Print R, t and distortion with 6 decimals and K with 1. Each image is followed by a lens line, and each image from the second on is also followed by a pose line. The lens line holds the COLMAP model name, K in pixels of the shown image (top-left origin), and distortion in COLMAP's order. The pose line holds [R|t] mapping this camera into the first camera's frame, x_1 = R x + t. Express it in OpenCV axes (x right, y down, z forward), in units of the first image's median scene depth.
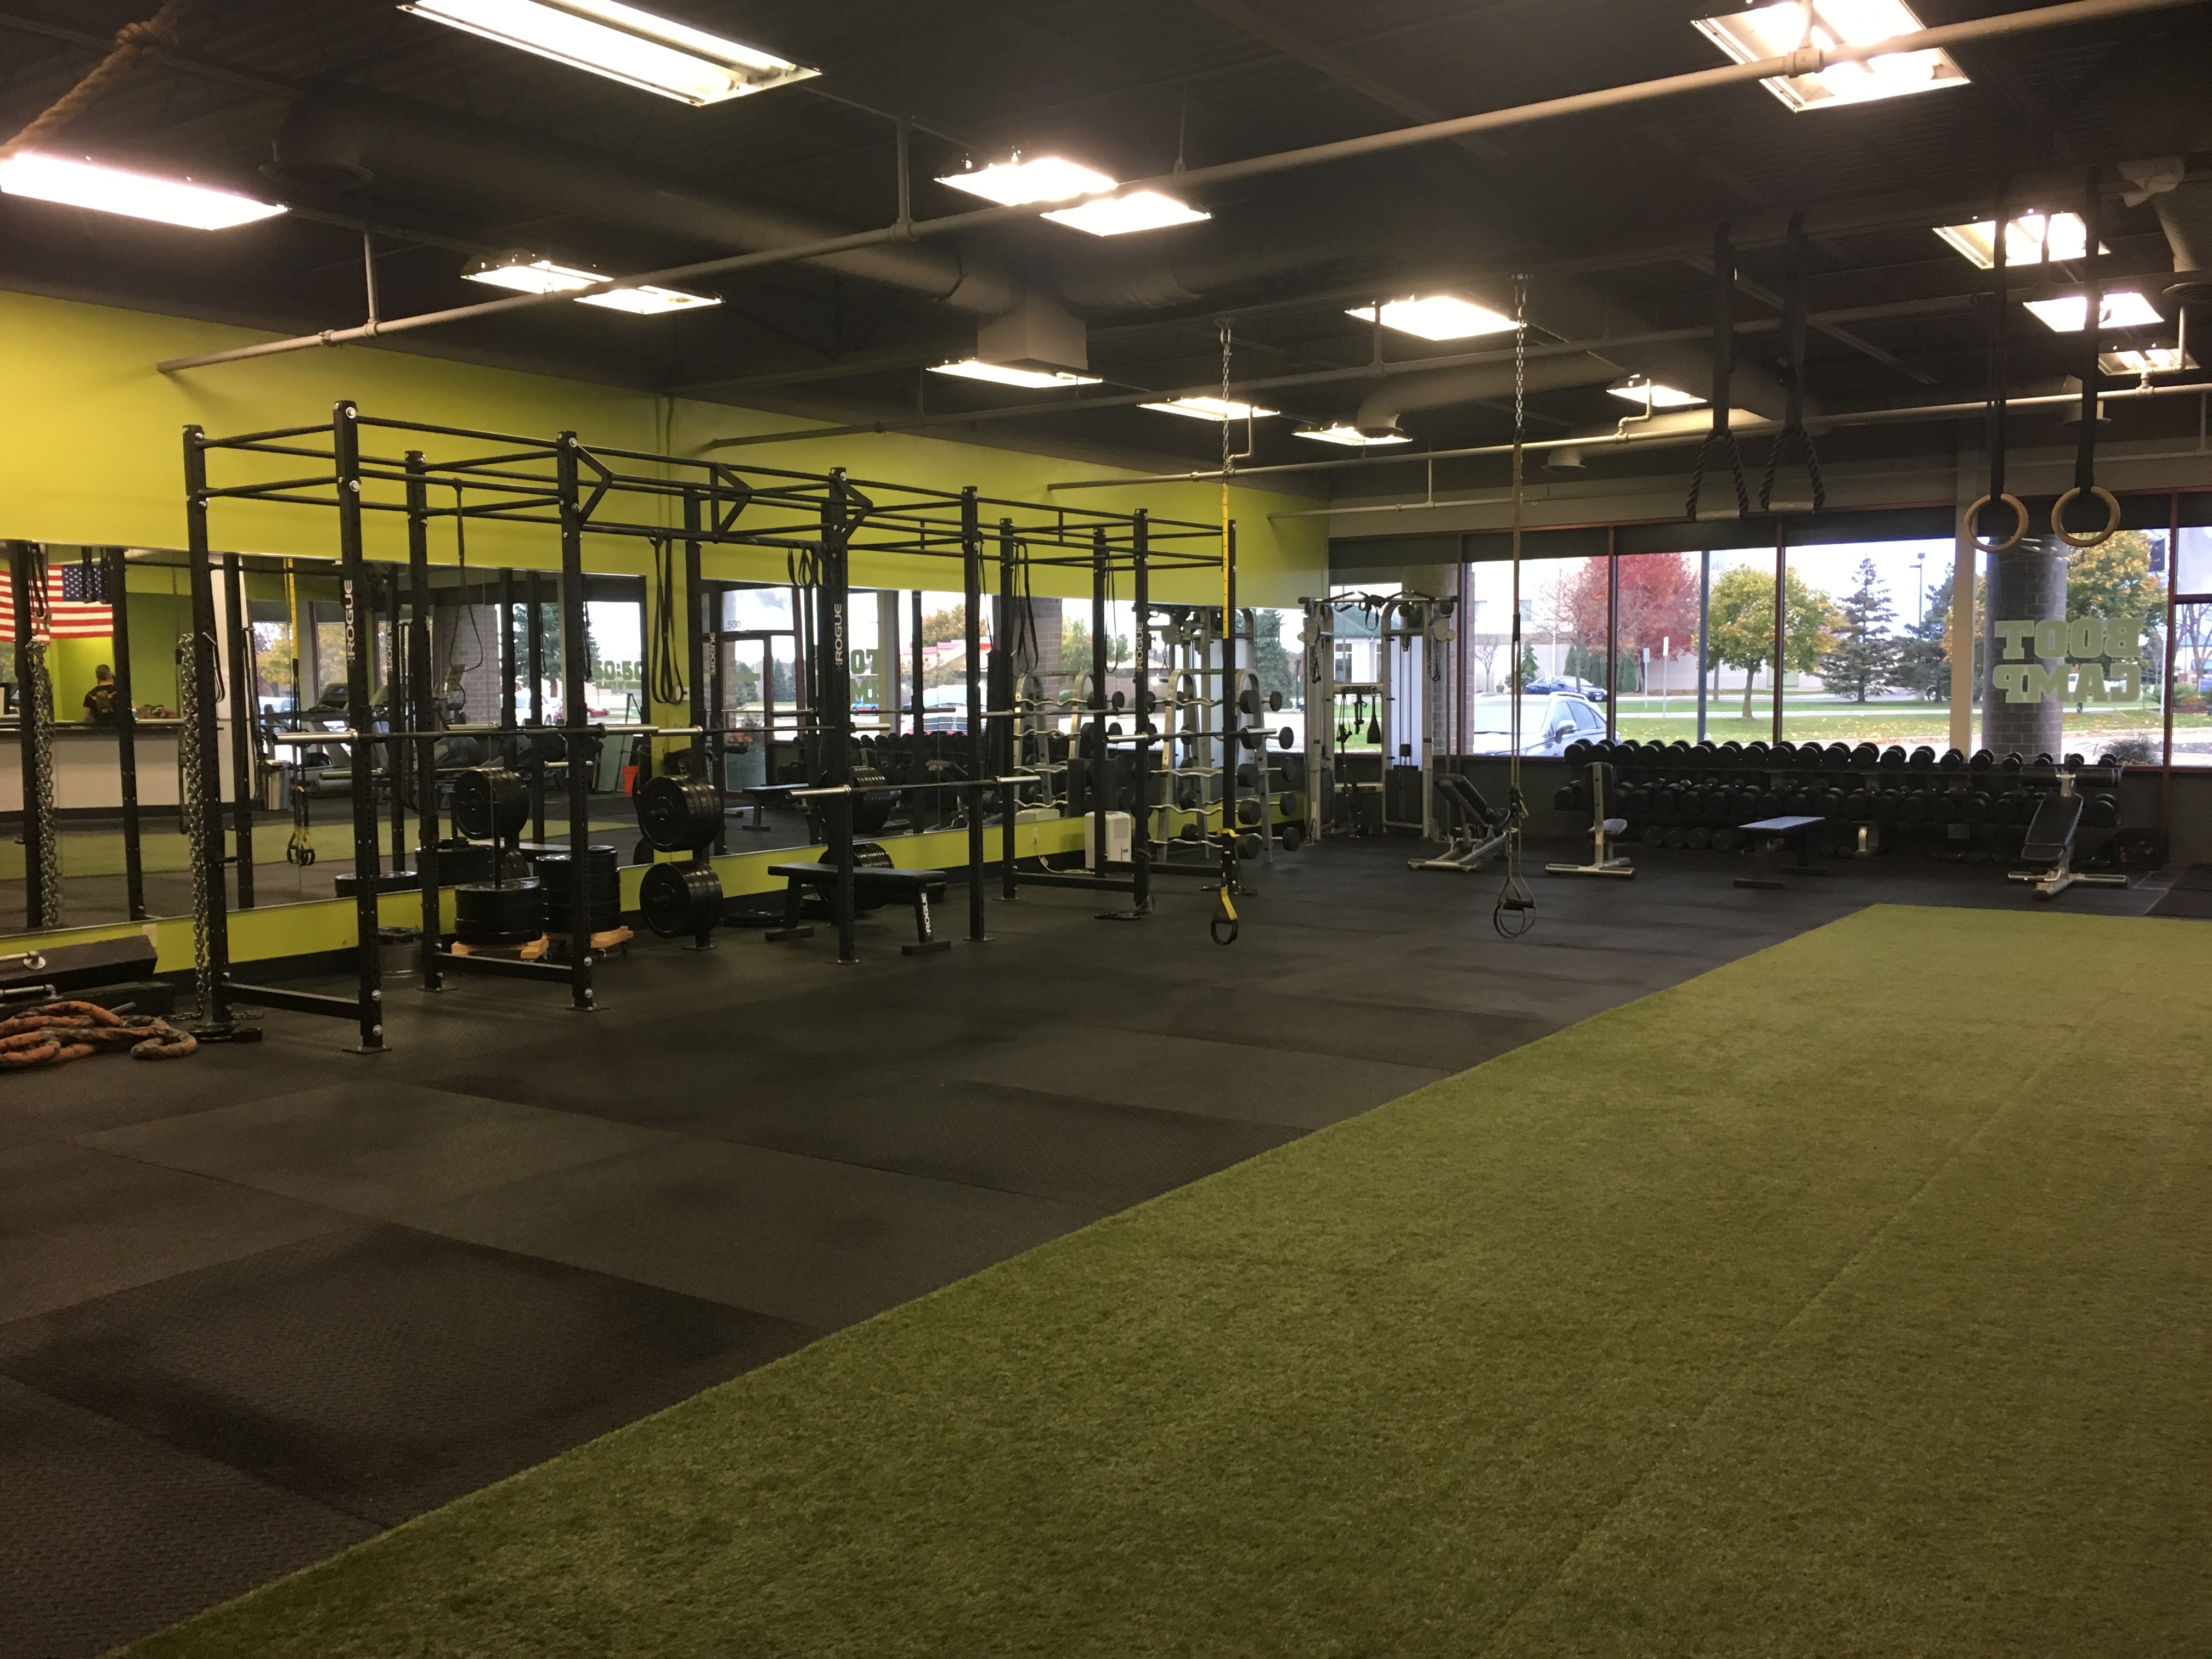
lens RADIAL K [[1885.3, 0, 1092.1], [0, 1885.3, 827.6], [0, 0, 1]] dist [0.063456, -0.064576]
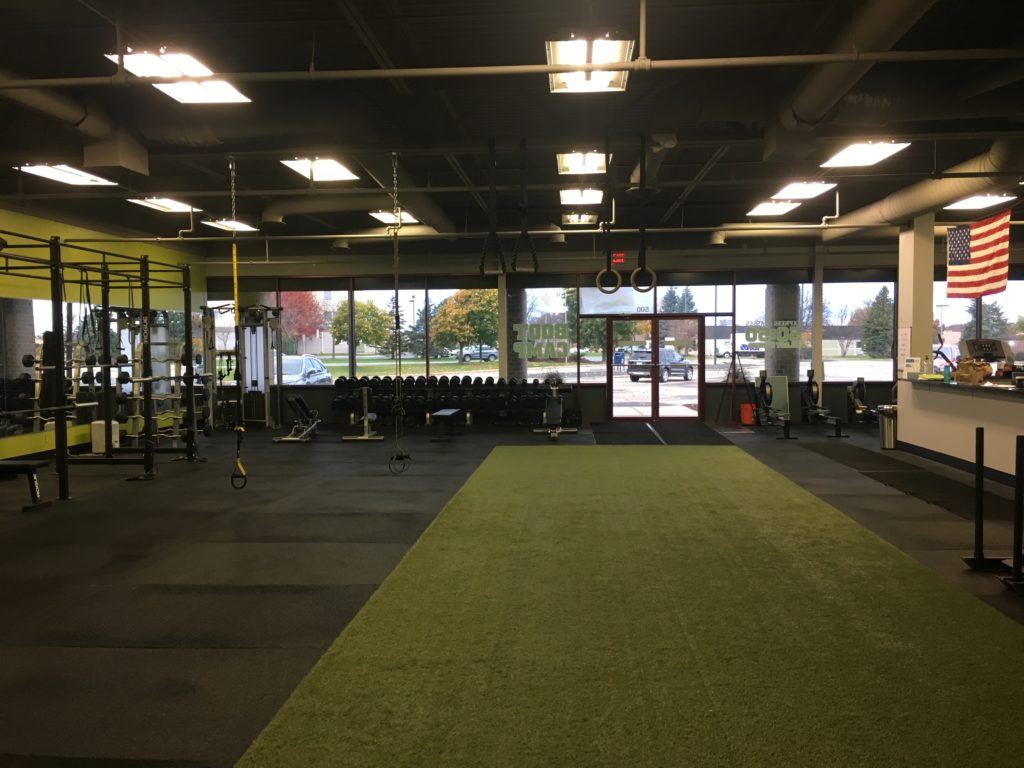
lens RADIAL K [[872.8, 0, 514.9], [0, 872.8, 387.6], [0, 0, 1]] dist [0.063456, -0.064576]
pose [[0.860687, -0.024474, 0.508546, -0.092354], [0.041616, 0.998883, -0.022362, -0.005212], [-0.507431, 0.040410, 0.860744, 0.074276]]
